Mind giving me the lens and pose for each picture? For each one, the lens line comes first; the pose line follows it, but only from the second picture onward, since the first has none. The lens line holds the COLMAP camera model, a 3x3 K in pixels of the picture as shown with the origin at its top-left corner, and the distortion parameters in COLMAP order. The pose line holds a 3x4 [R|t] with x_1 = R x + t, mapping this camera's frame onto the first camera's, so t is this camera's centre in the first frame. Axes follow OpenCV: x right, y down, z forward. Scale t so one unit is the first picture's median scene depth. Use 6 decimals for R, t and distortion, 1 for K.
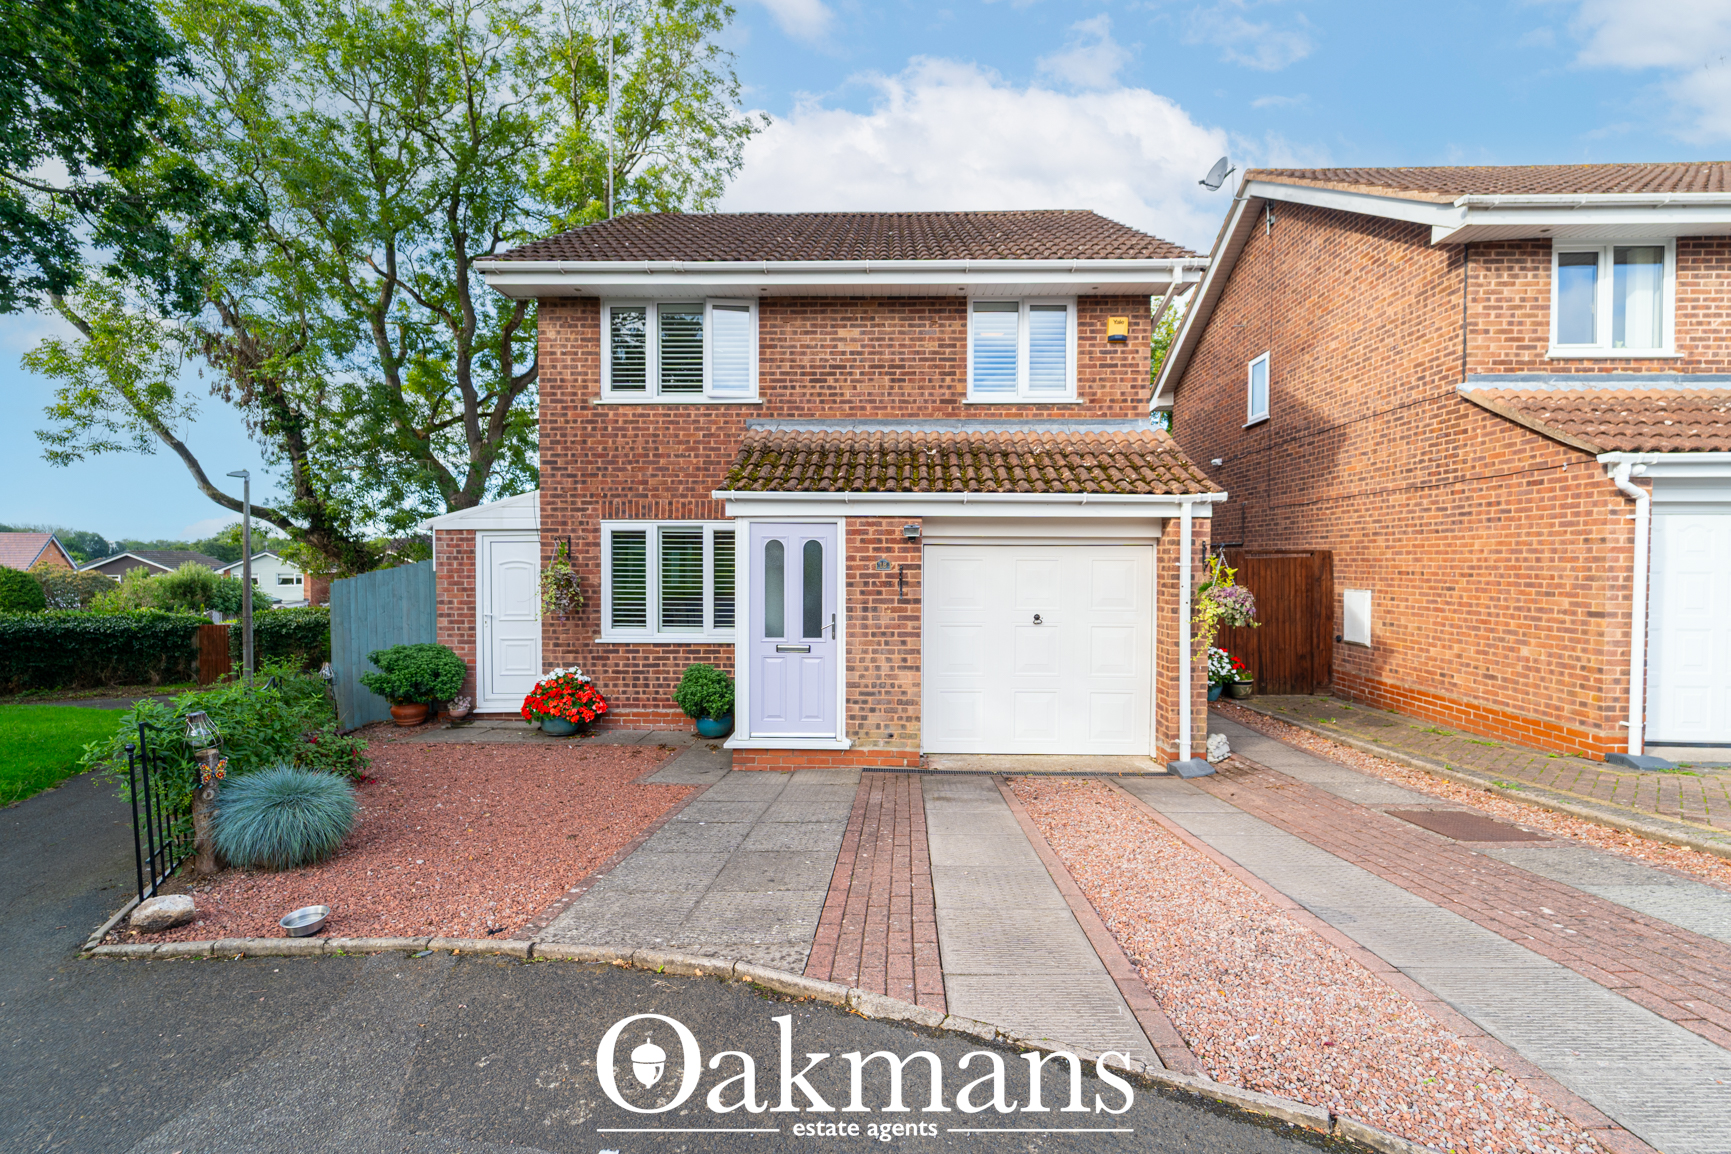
lens RADIAL K [[728.9, 0, 865.6], [0, 728.9, 574.6], [0, 0, 1]] dist [0.000933, -0.000209]
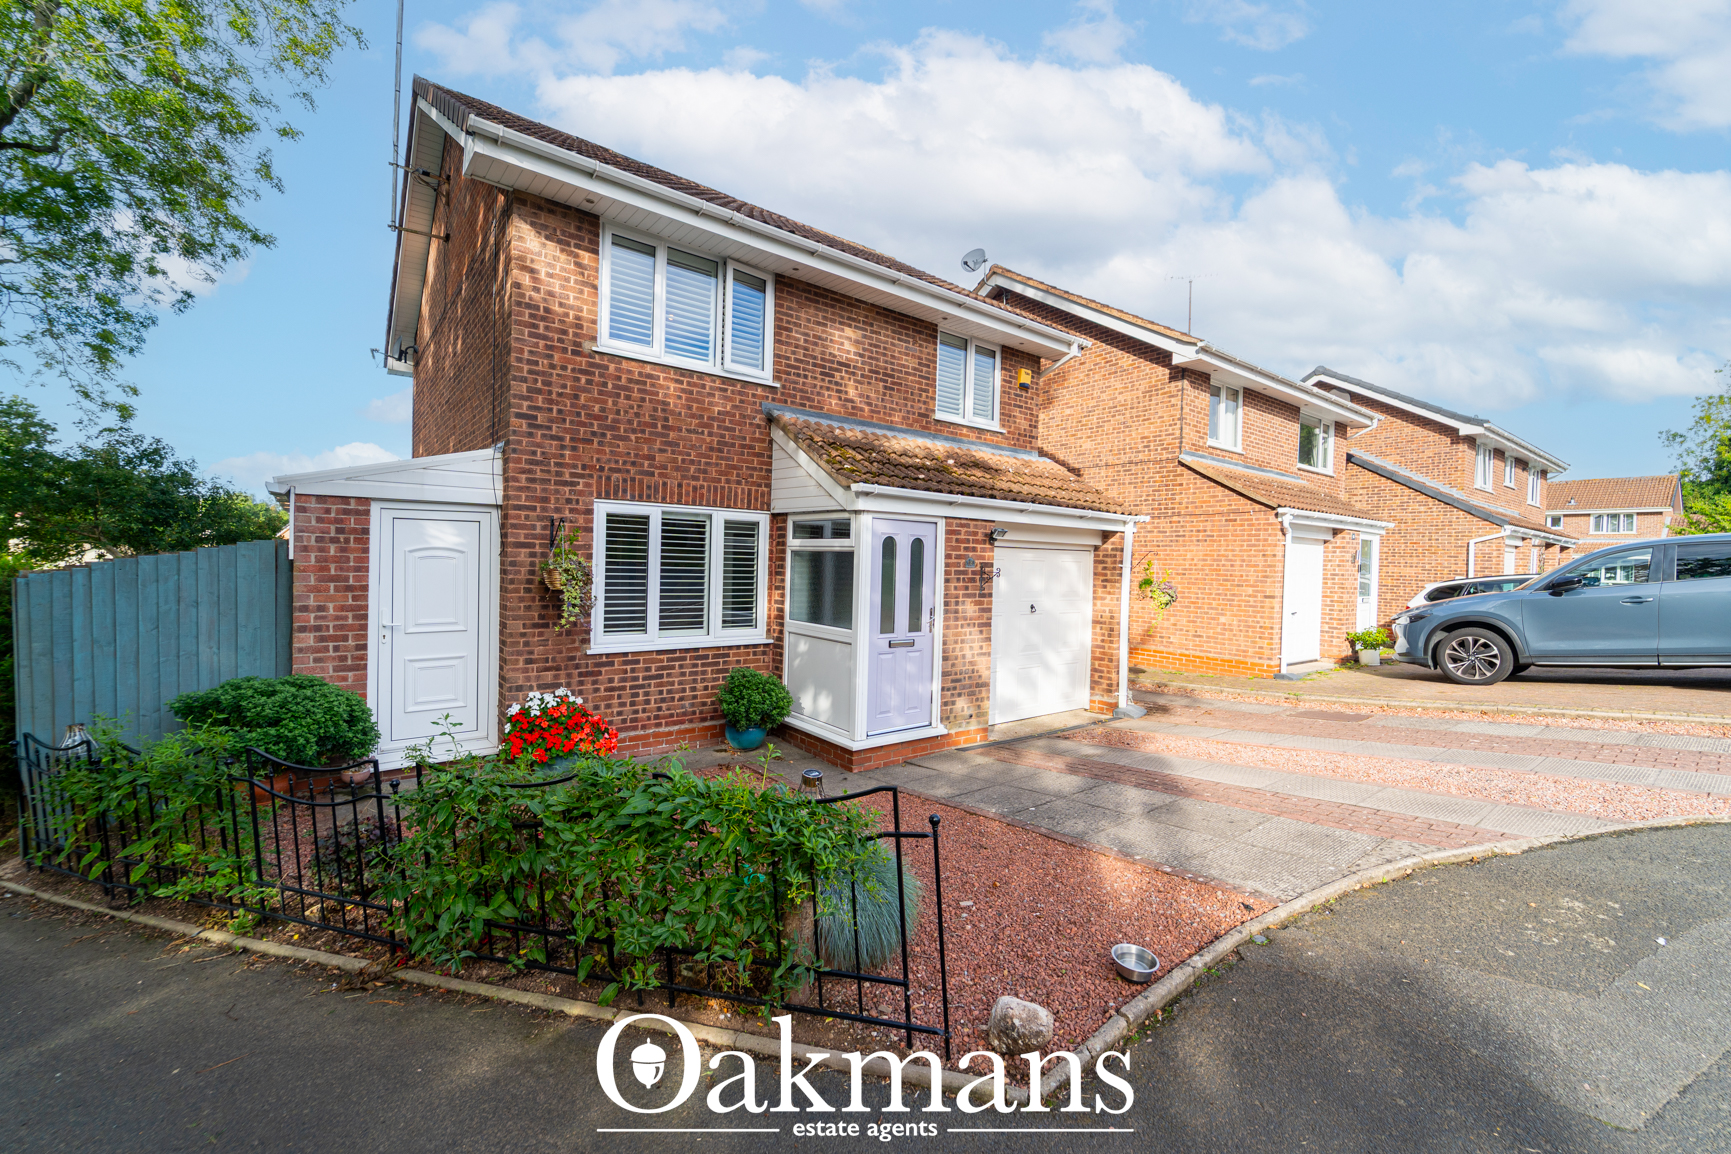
lens RADIAL K [[705.9, 0, 865.5], [0, 705.9, 577.0], [0, 0, 1]] dist [0.000255, -0.000148]
pose [[0.766705, 0.002055, 0.641997, -0.639360], [-0.009082, 0.999930, 0.007645, 0.001170], [-0.641936, -0.011692, 0.766669, 0.227692]]
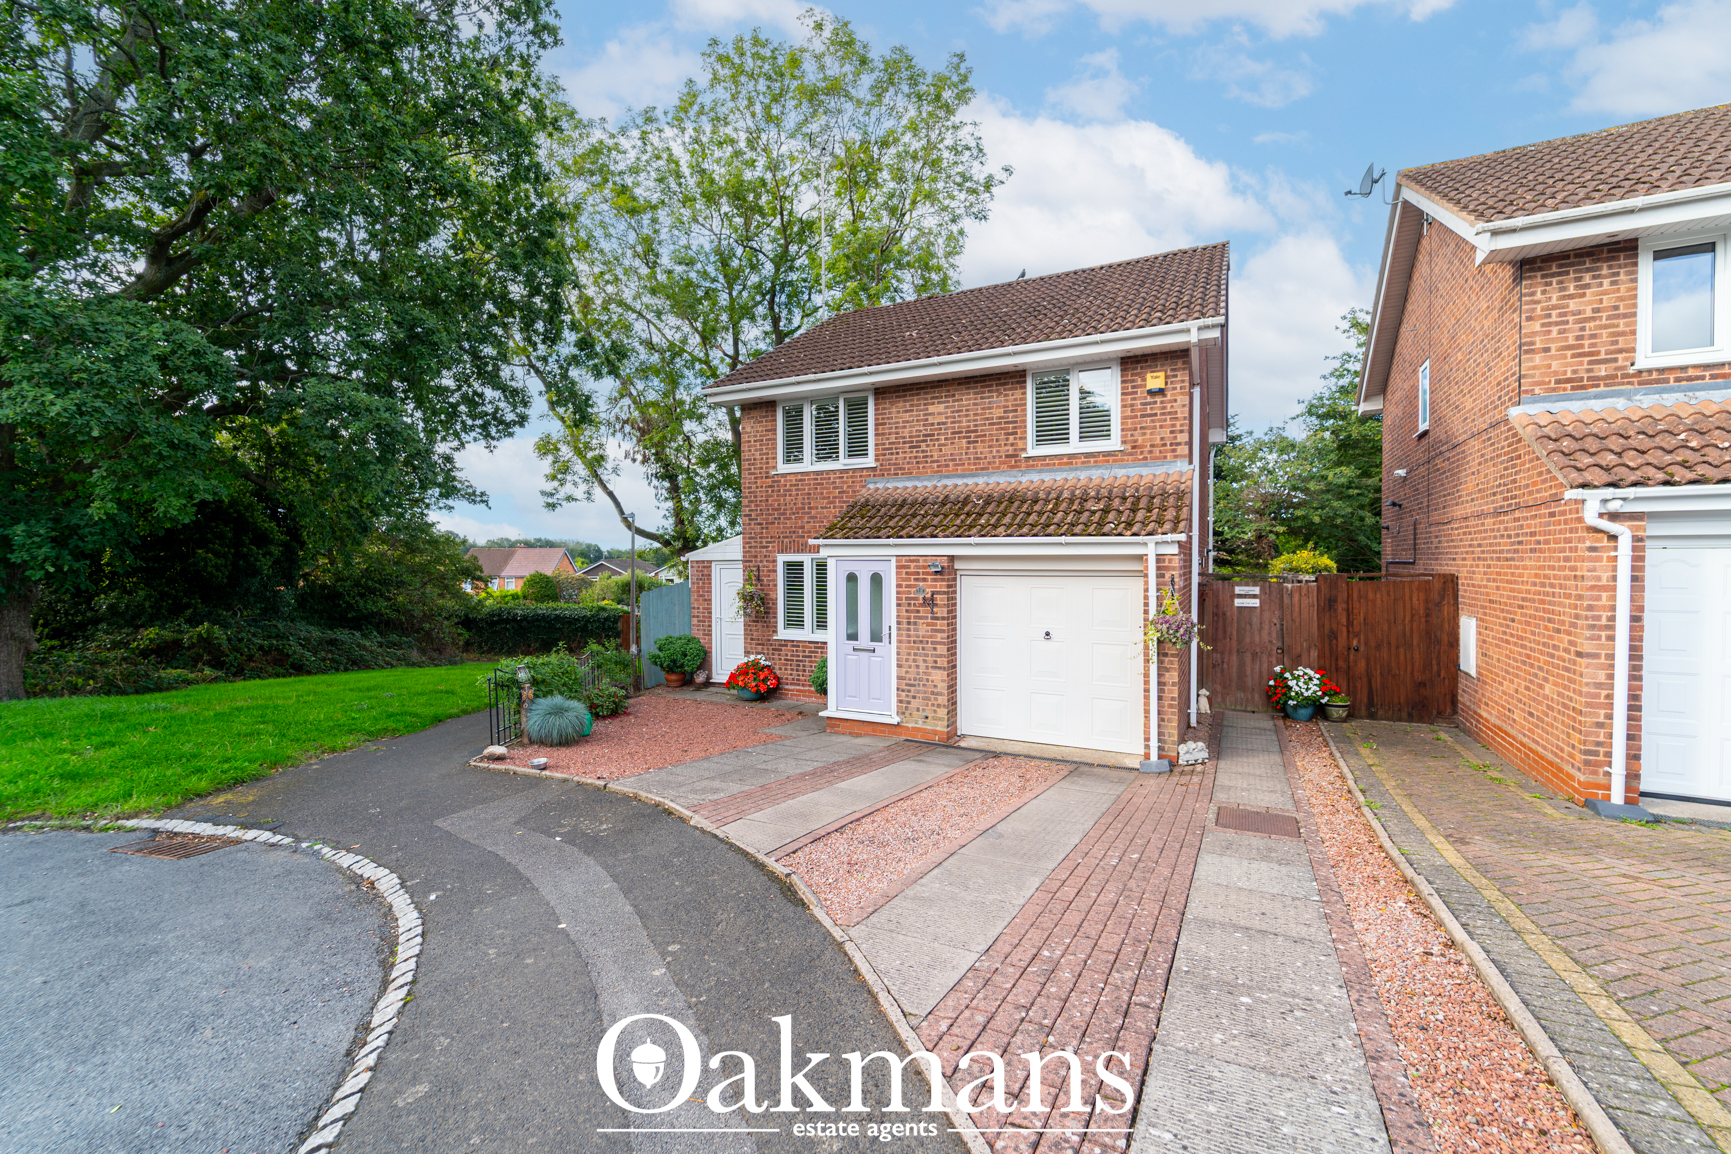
lens RADIAL K [[707.4, 0, 865.5], [0, 707.4, 577.0], [0, 0, 1]] dist [-0.000113, -0.000656]
pose [[0.900033, 0.004285, -0.435801, 0.411912], [-0.003002, 0.999989, 0.003634, -0.035648], [0.435812, -0.001963, 0.900035, -0.188016]]
